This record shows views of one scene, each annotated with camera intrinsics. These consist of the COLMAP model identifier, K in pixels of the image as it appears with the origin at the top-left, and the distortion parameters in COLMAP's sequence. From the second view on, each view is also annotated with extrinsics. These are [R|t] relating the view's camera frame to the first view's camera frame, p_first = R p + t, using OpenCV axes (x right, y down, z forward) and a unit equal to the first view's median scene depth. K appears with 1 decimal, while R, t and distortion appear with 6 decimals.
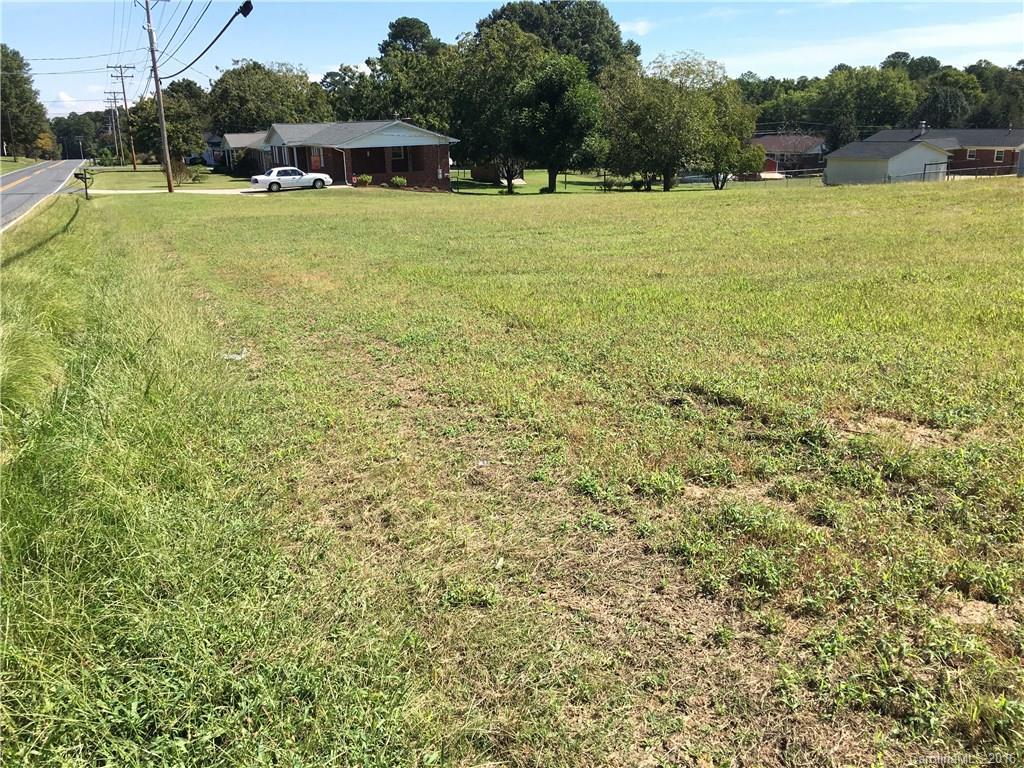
lens RADIAL K [[868.2, 0, 510.1], [0, 868.2, 380.3], [0, 0, 1]] dist [0.081390, -0.112983]
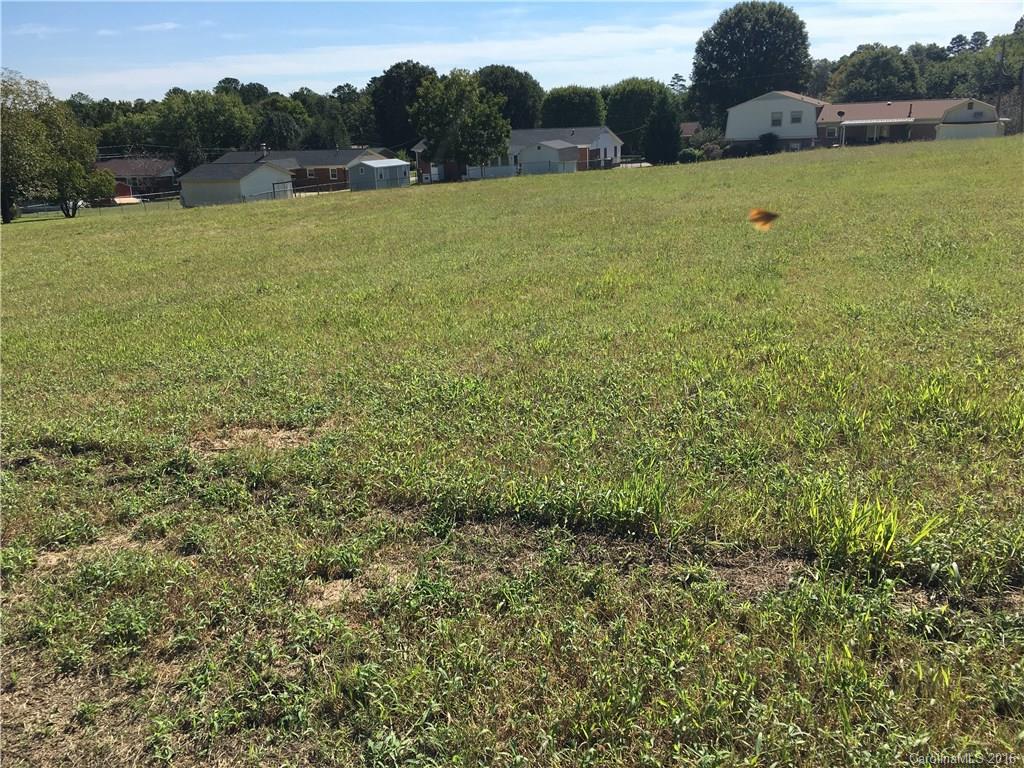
lens RADIAL K [[868.2, 0, 509.5], [0, 868.2, 378.7], [0, 0, 1]] dist [0.081390, -0.112983]
pose [[0.774037, -0.180165, 0.606966, 0.045205], [0.195680, 0.979798, 0.041290, 0.001906], [-0.602143, 0.086811, 0.793654, -0.002844]]
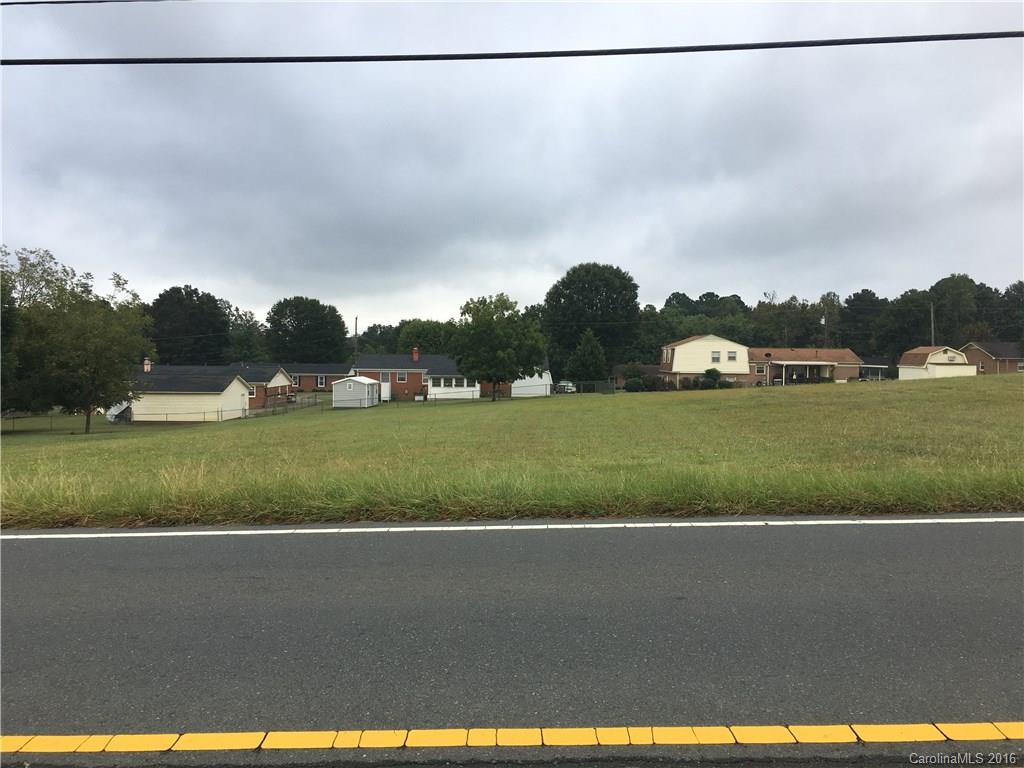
lens RADIAL K [[868.2, 0, 508.4], [0, 868.2, 375.3], [0, 0, 1]] dist [0.081390, -0.112983]
pose [[0.454054, 0.018095, 0.890790, -2.601463], [0.229907, 0.963555, -0.136761, -0.658909], [-0.860801, 0.266896, 0.433346, 3.090584]]
